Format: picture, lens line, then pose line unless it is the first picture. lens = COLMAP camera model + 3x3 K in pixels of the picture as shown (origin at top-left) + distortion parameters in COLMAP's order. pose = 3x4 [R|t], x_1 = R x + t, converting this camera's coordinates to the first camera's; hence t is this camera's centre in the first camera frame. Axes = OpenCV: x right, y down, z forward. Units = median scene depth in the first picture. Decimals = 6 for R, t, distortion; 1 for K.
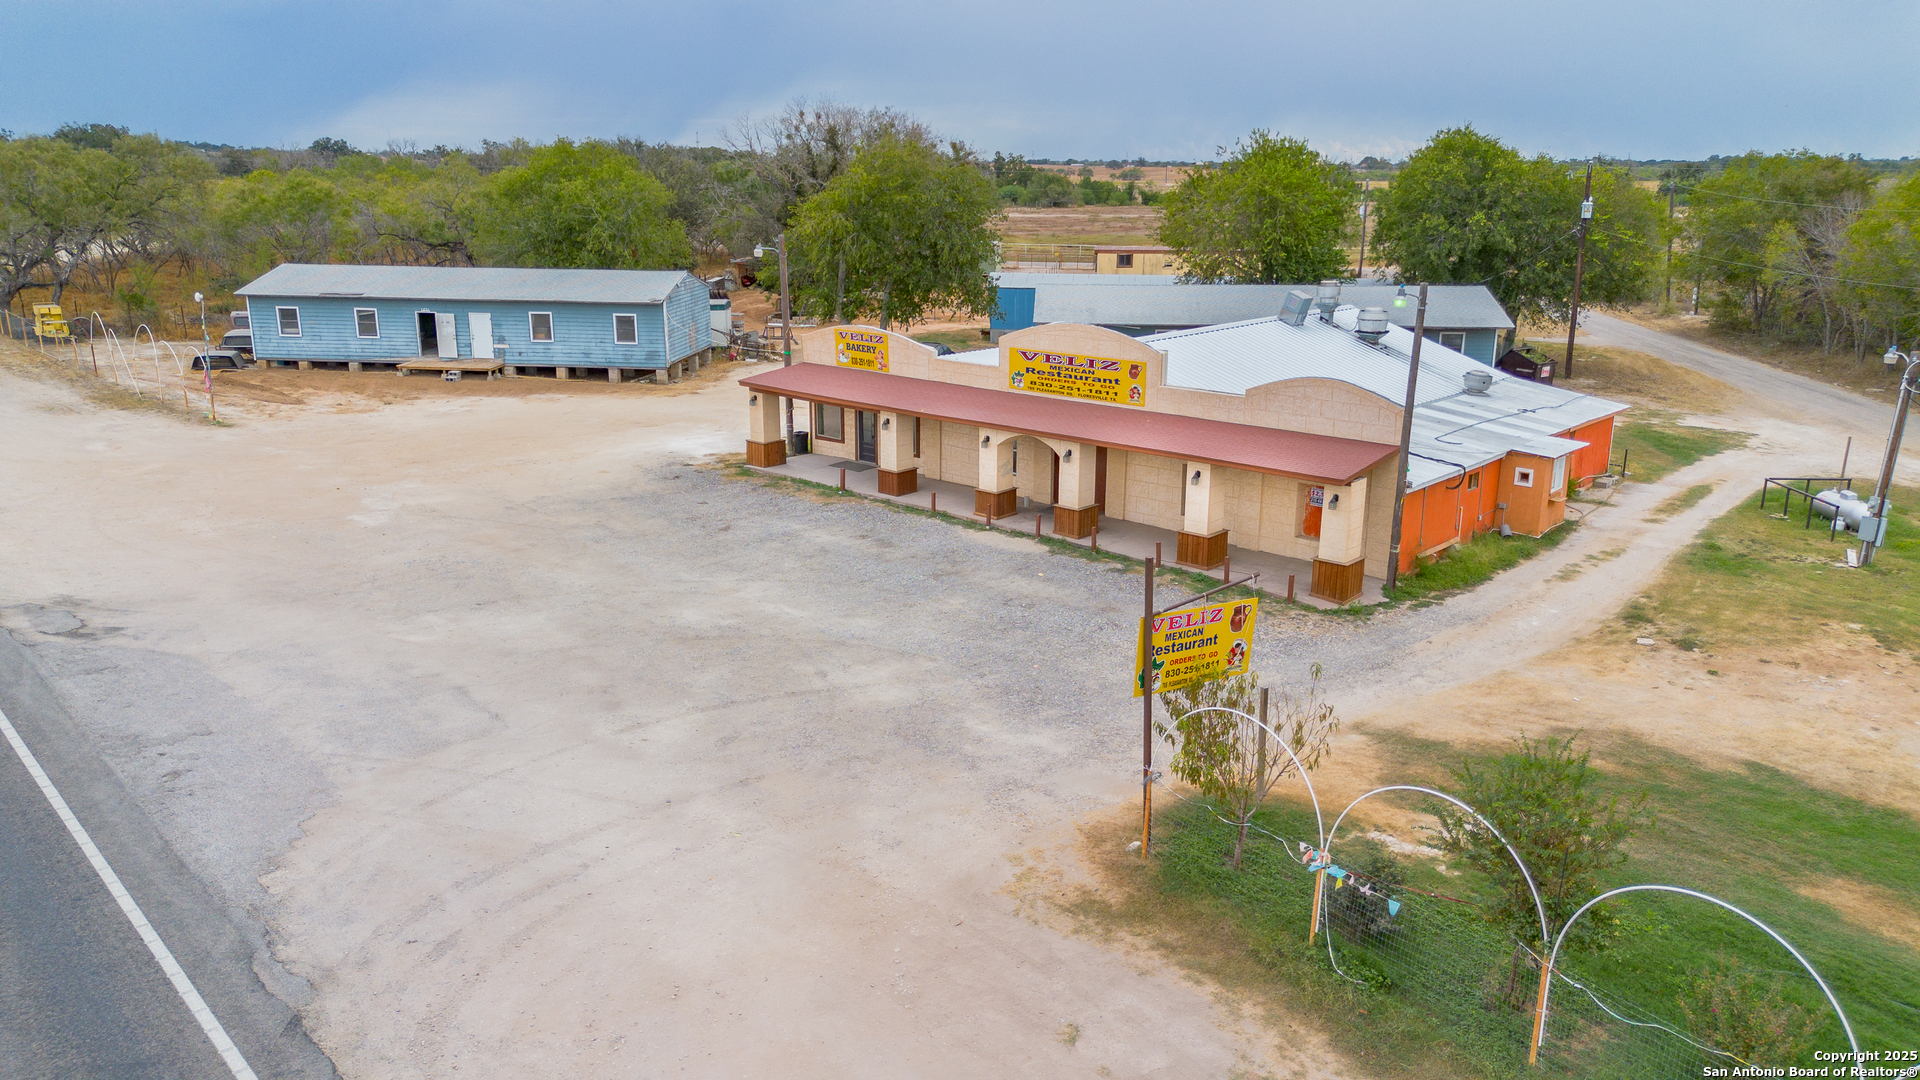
lens RADIAL K [[1382.4, 0, 961.4], [0, 1382.4, 542.0], [0, 0, 1]] dist [0.064749, -0.000199]
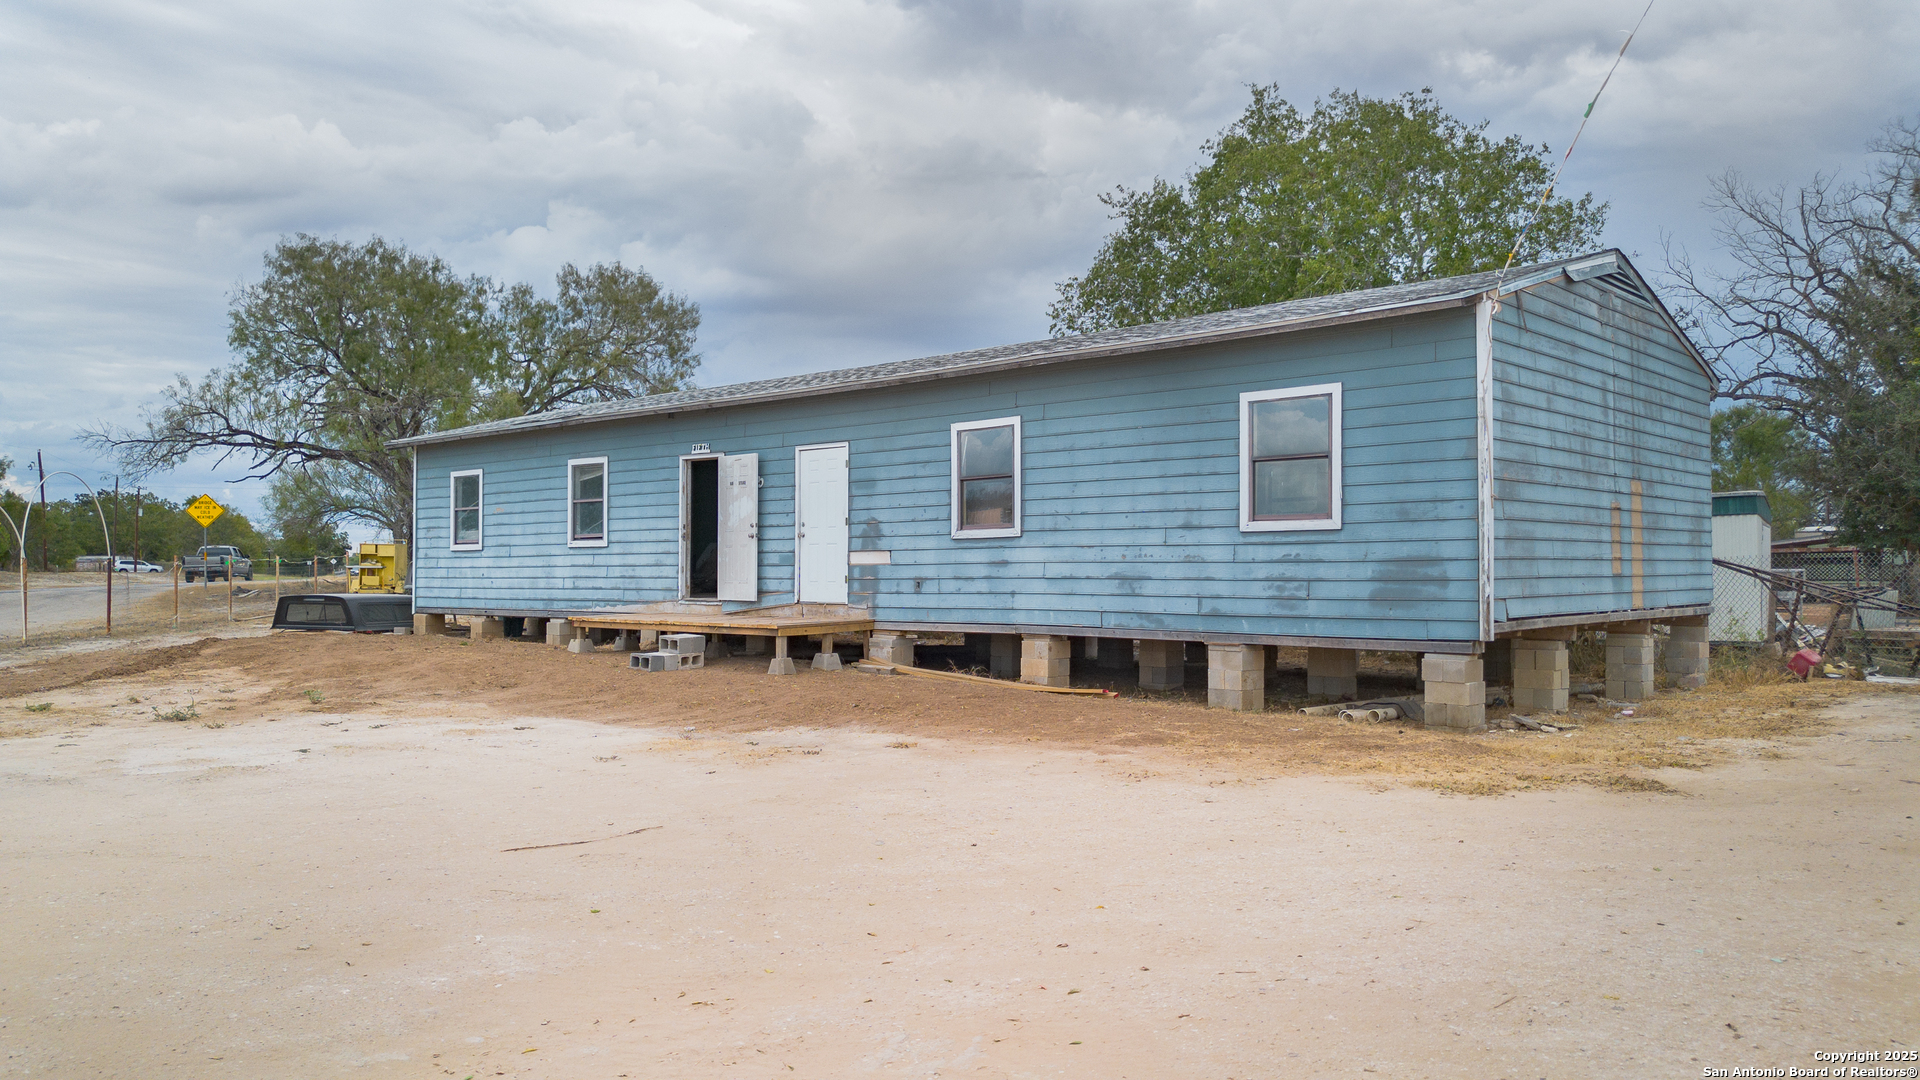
lens RADIAL K [[1382.4, 0, 966.1], [0, 1382.4, 543.5], [0, 0, 1]] dist [0.064749, -0.000199]
pose [[0.812496, -0.016431, -0.582736, -0.155989], [-0.142345, 0.963755, -0.225642, -0.084650], [0.565322, 0.266282, 0.780708, 0.798158]]
